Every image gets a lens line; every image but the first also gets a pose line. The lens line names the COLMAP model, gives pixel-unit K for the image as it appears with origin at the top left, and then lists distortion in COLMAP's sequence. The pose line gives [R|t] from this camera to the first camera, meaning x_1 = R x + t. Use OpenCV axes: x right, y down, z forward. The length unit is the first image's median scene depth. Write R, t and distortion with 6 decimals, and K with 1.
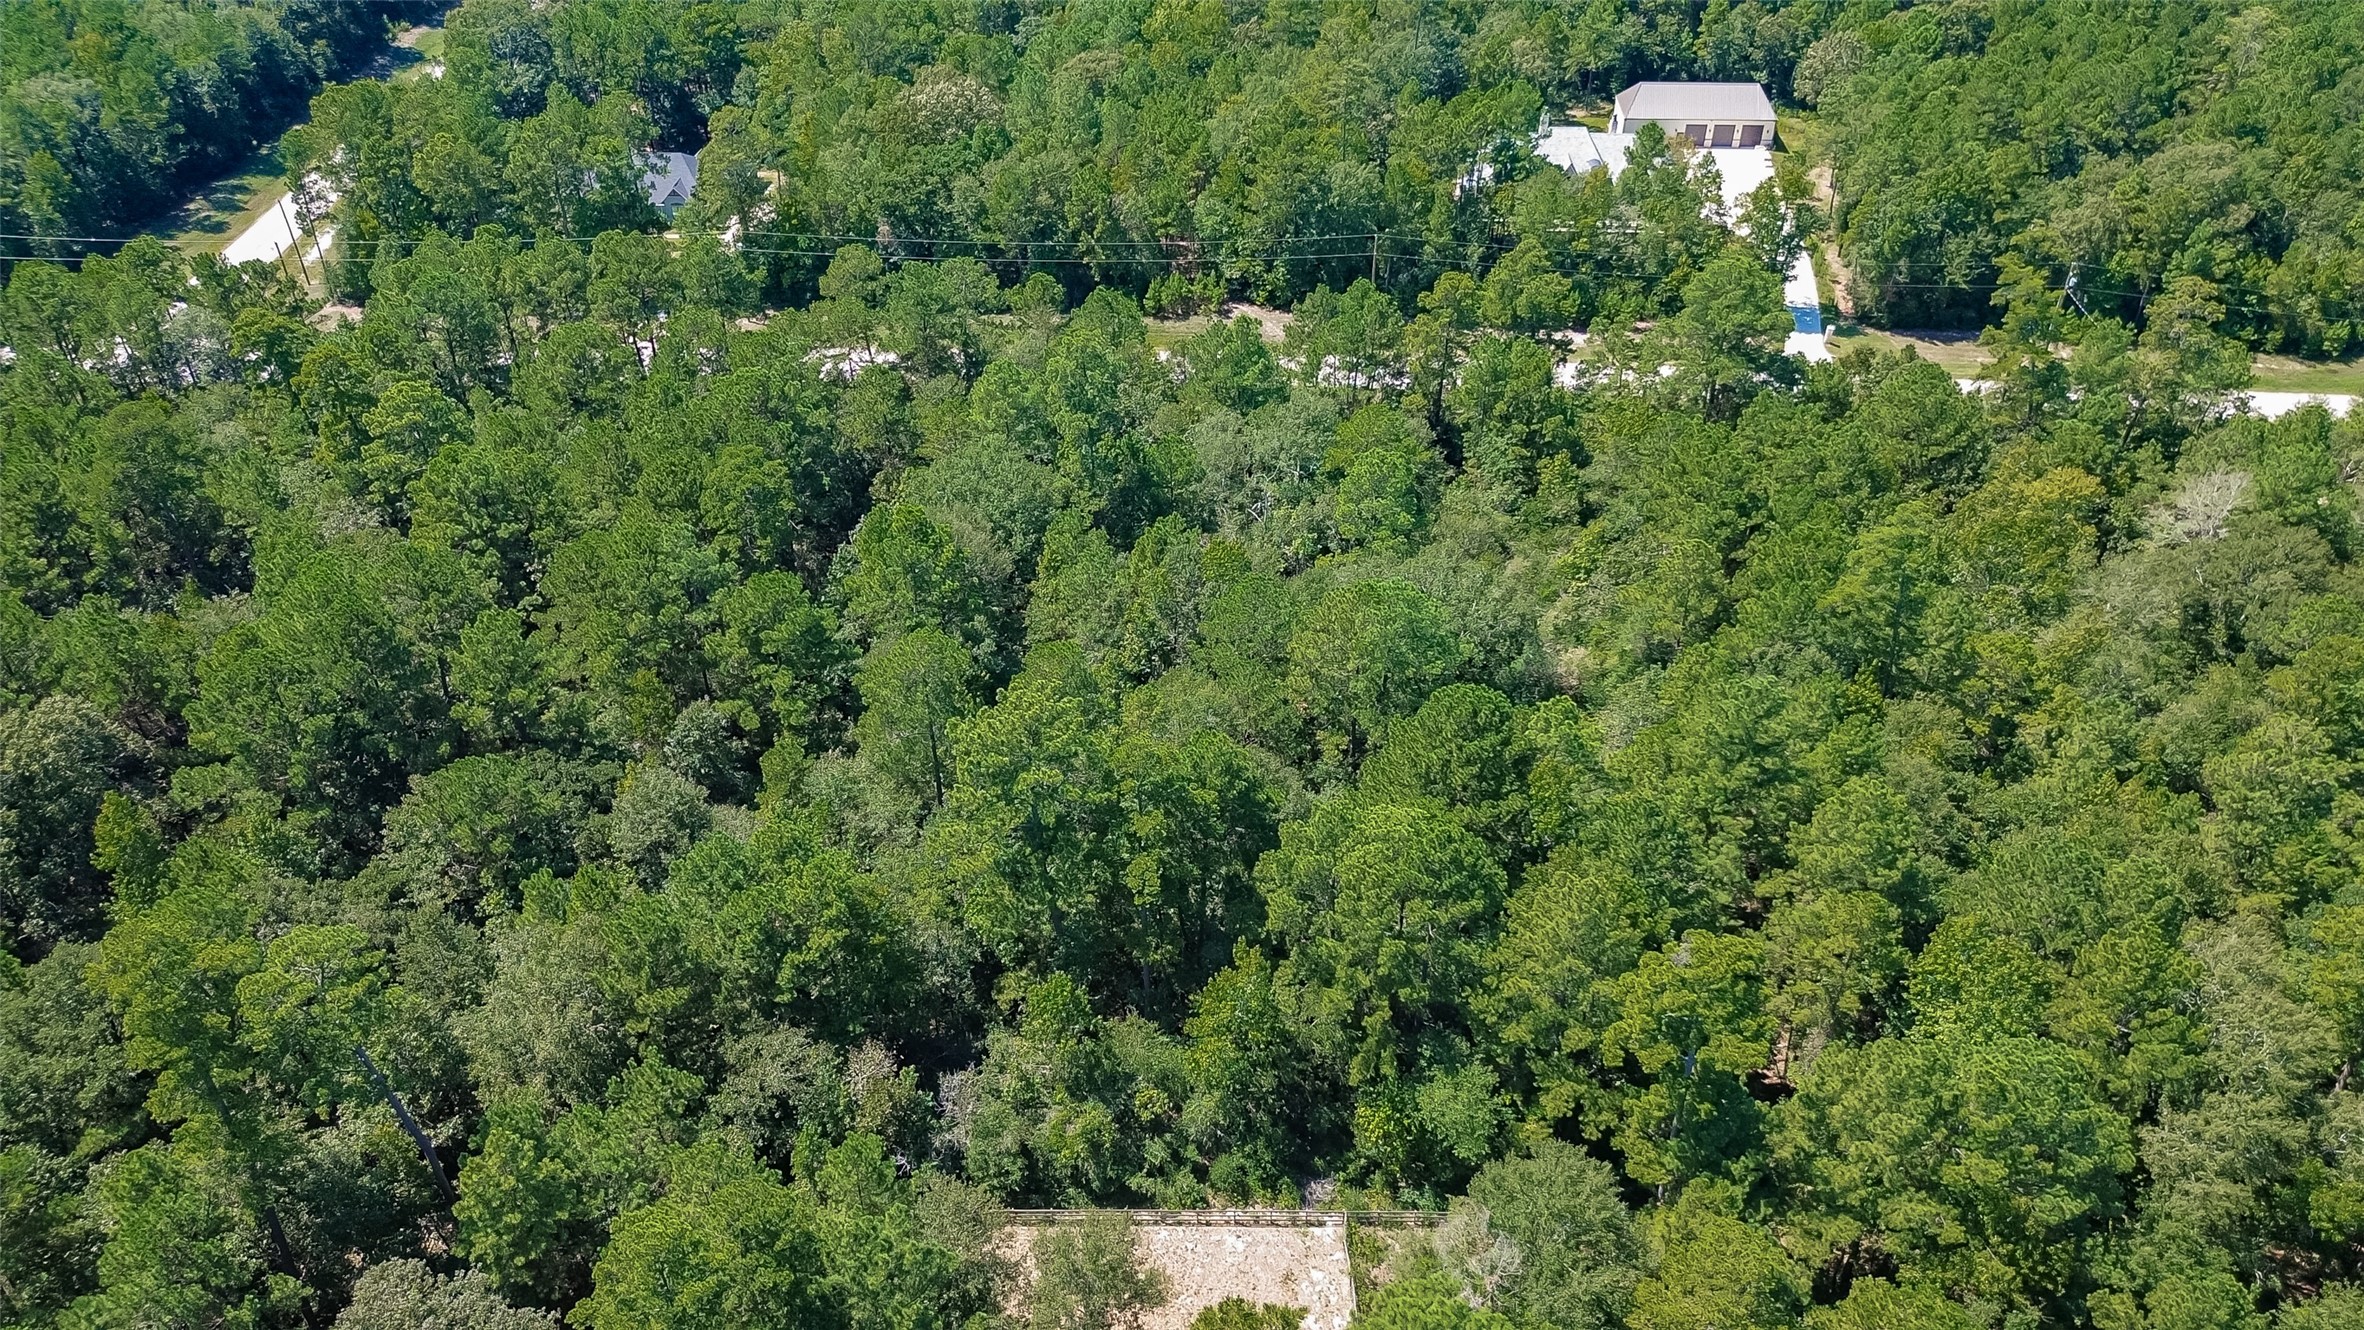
lens RADIAL K [[1682.8, 0, 1182.0], [0, 1682.8, 665.0], [0, 0, 1]] dist [0.065563, -0.062765]
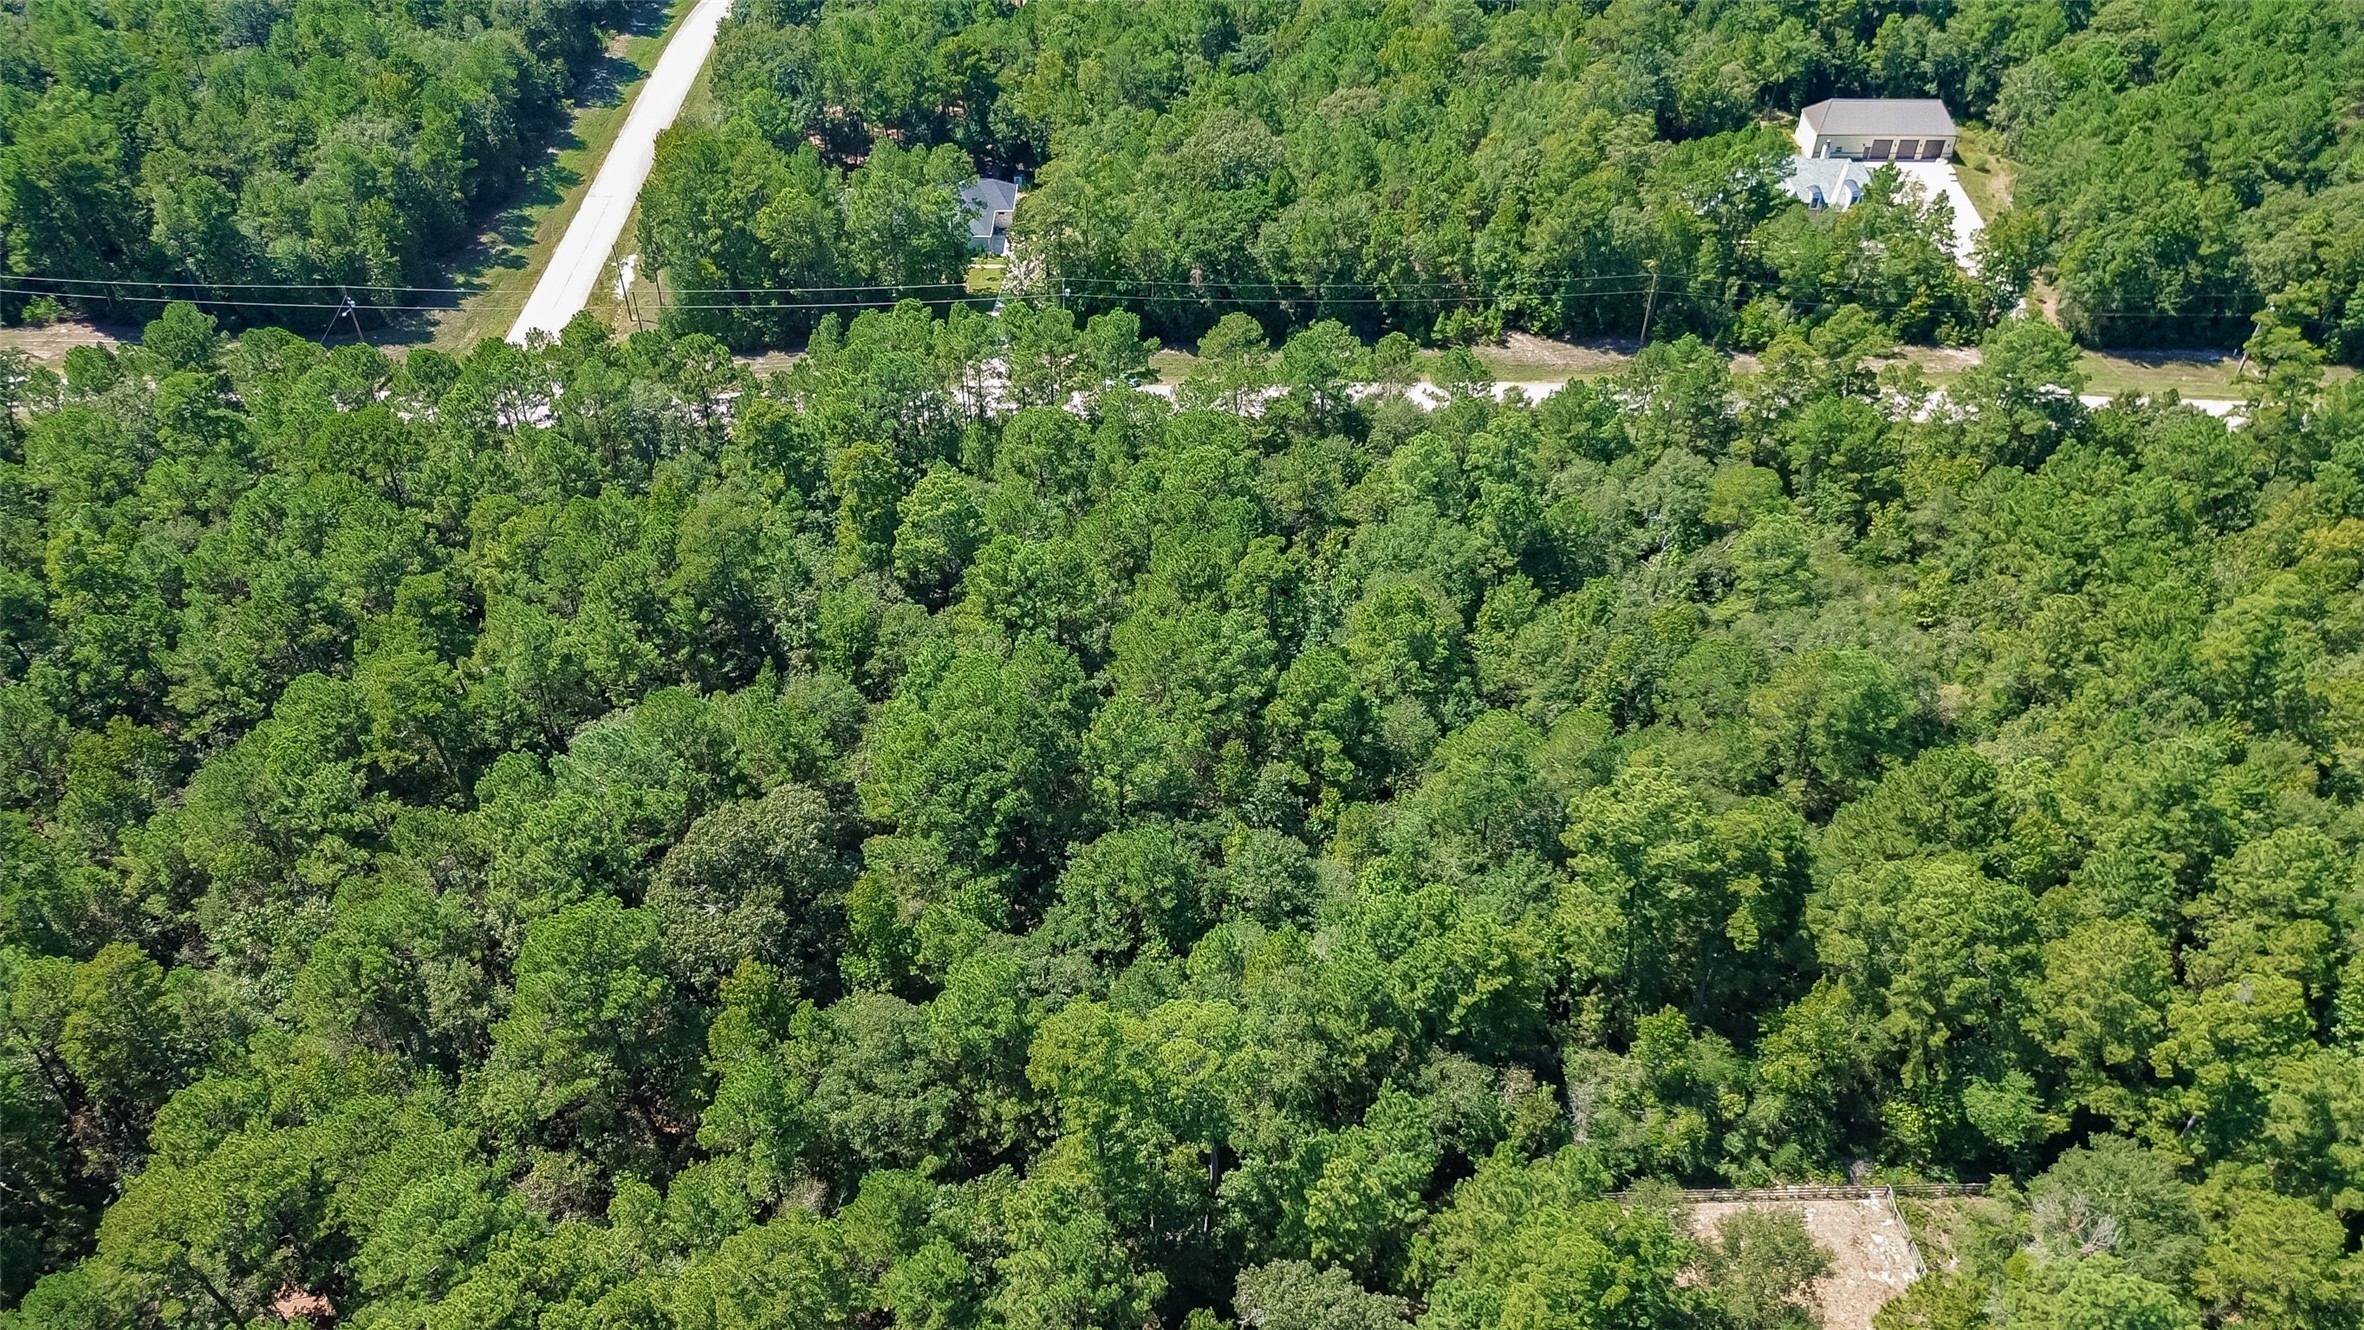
lens RADIAL K [[1673.4, 0, 1182.0], [0, 1673.4, 665.0], [0, 0, 1]] dist [0.054840, -0.055143]
pose [[0.999054, -0.022018, 0.037501, -0.291517], [0.019597, 0.997774, 0.063742, -0.093205], [-0.038821, -0.062947, 0.997262, -0.119862]]
